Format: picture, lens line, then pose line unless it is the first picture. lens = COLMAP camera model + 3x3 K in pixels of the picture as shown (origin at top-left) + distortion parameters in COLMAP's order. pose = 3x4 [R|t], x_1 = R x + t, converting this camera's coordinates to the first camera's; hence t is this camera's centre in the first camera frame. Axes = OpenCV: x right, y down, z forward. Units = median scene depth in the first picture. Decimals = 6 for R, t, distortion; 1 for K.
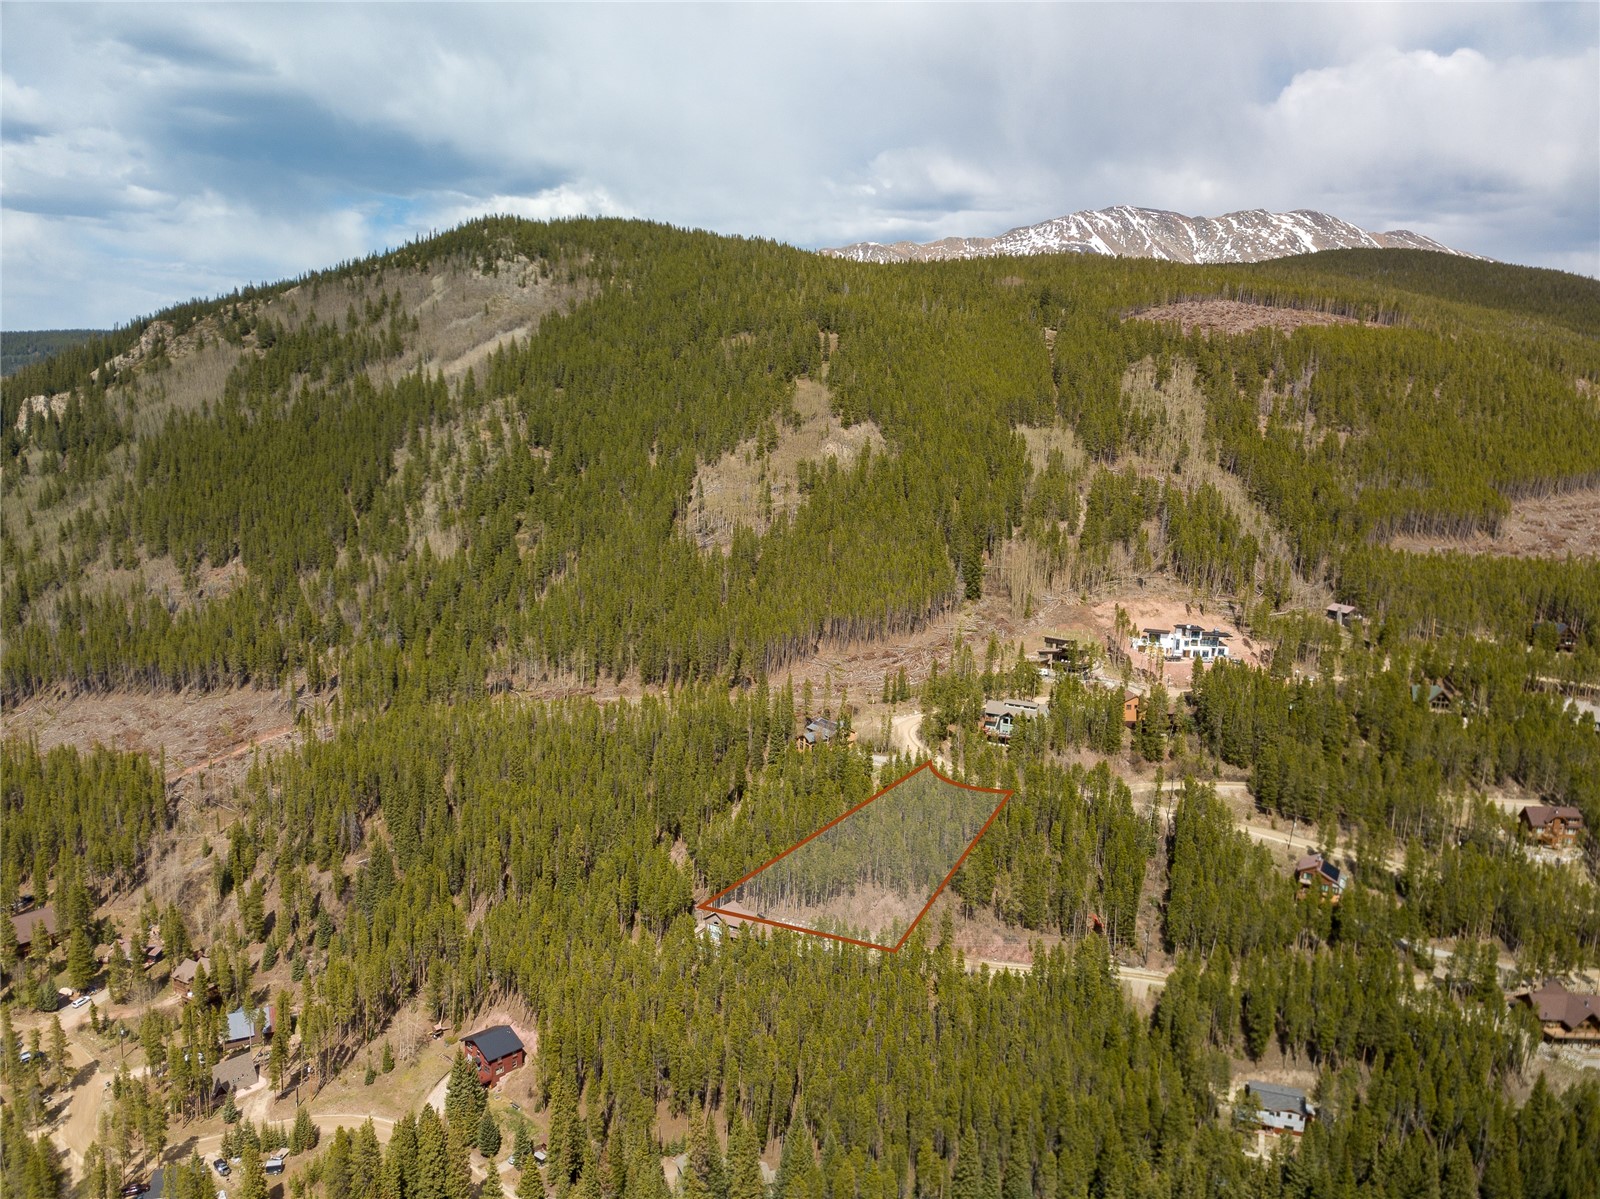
lens RADIAL K [[1214.9, 0, 870.6], [0, 1214.9, 602.8], [0, 0, 1]] dist [-0.000822, -0.002296]
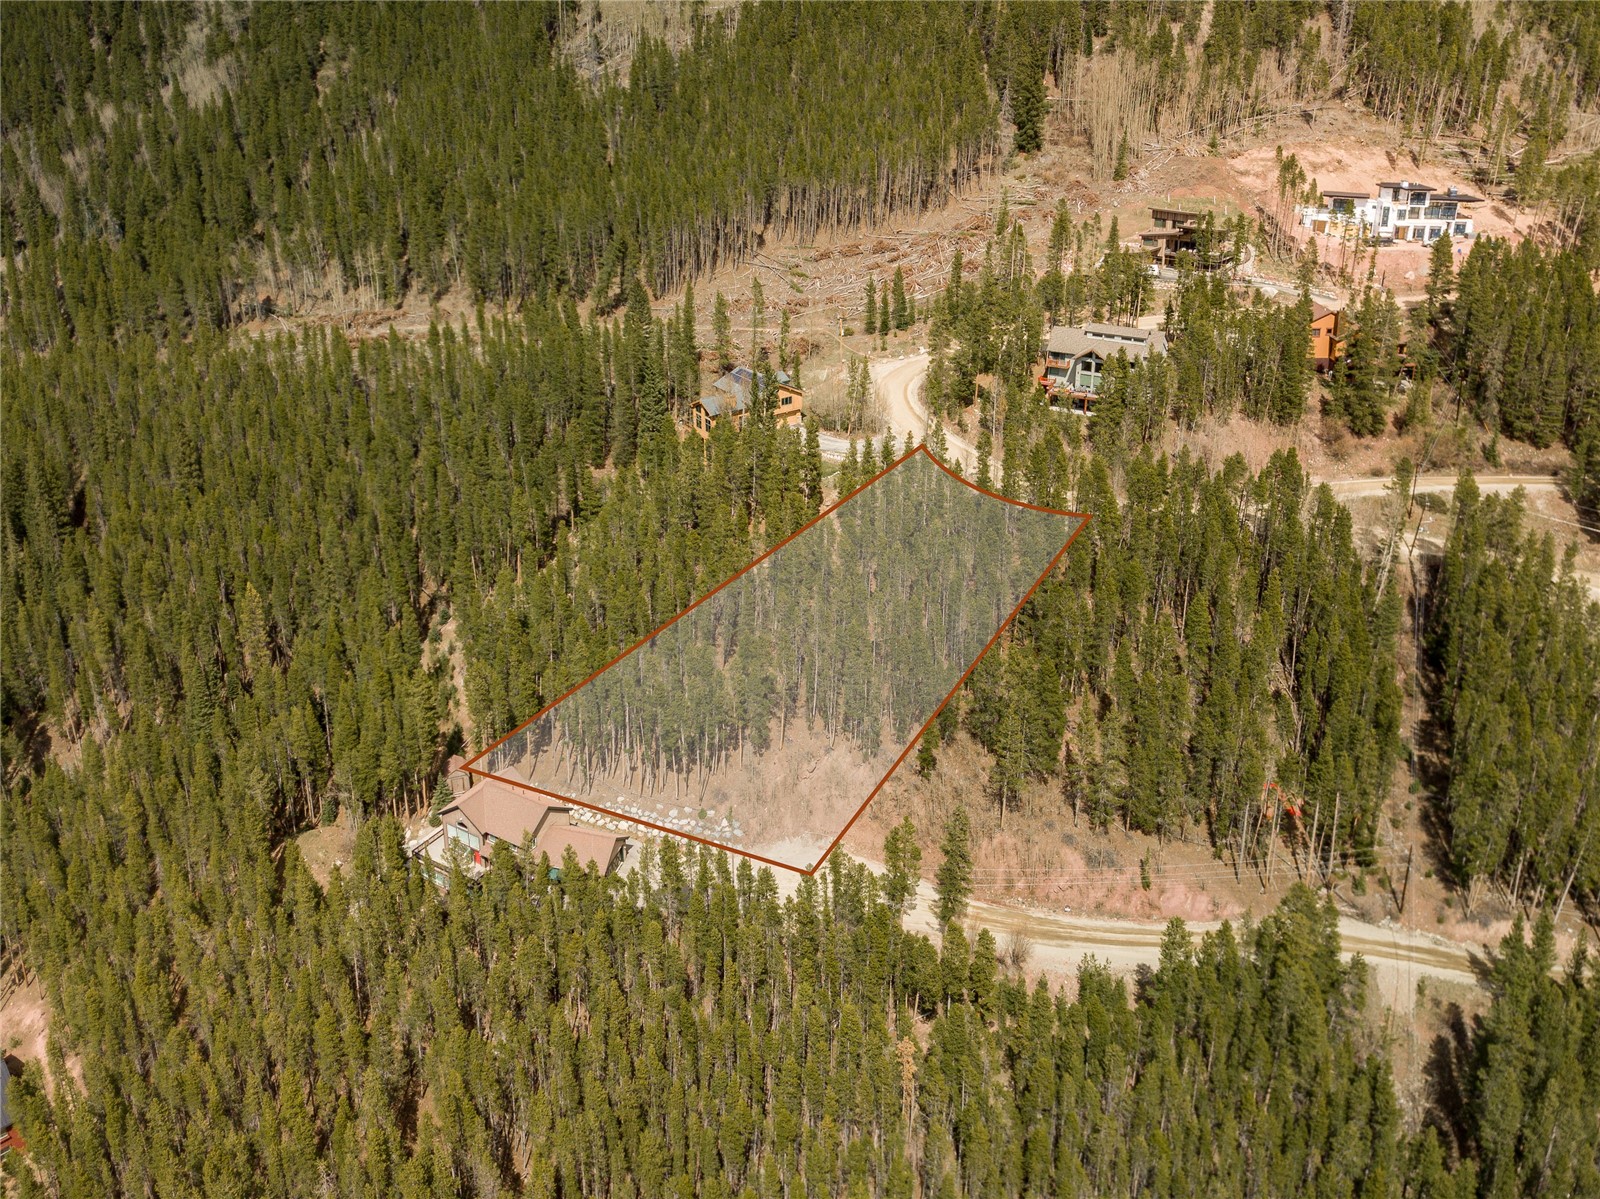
lens RADIAL K [[1215.0, 0, 879.1], [0, 1215.0, 458.8], [0, 0, 1]] dist [0.006103, -0.000606]
pose [[0.998877, -0.014984, -0.044954, 0.037765], [0.023849, 0.978747, 0.203678, 0.023102], [0.040946, -0.204522, 0.978005, 0.401267]]
